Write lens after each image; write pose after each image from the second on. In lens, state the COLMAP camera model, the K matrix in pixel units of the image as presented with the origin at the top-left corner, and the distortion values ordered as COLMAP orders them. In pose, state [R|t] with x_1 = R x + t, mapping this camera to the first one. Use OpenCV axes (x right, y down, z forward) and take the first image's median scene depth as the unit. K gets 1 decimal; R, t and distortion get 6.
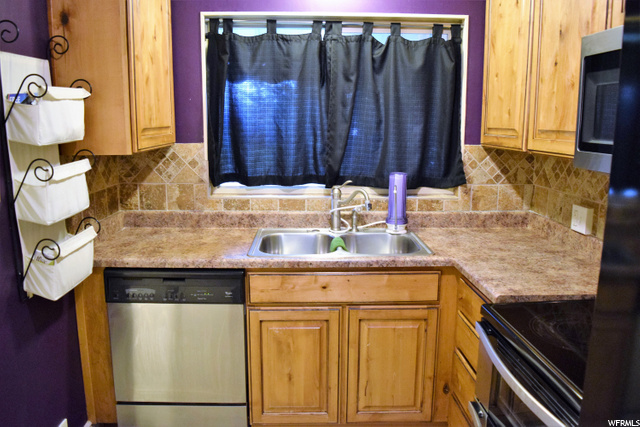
lens RADIAL K [[519.1, 0, 320.0], [0, 519.1, 213.5], [0, 0, 1]] dist [-0.049788, 0.003833]
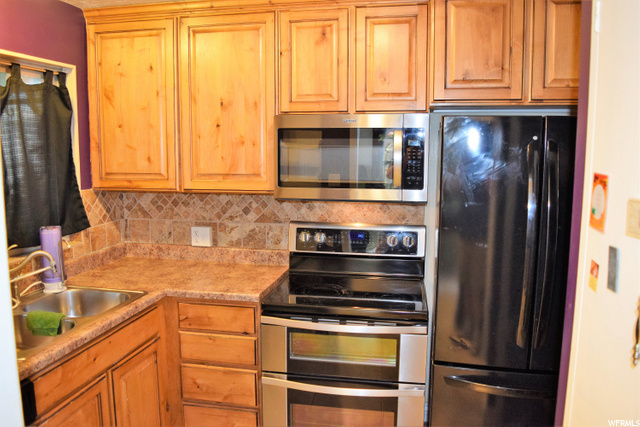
lens RADIAL K [[519.1, 0, 320.0], [0, 519.1, 213.5], [0, 0, 1]] dist [-0.049788, 0.003833]
pose [[0.238163, -0.133770, 0.961969, -0.613105], [0.172646, 0.980526, 0.093607, -0.104313], [-0.955757, 0.143787, 0.256620, 0.300506]]
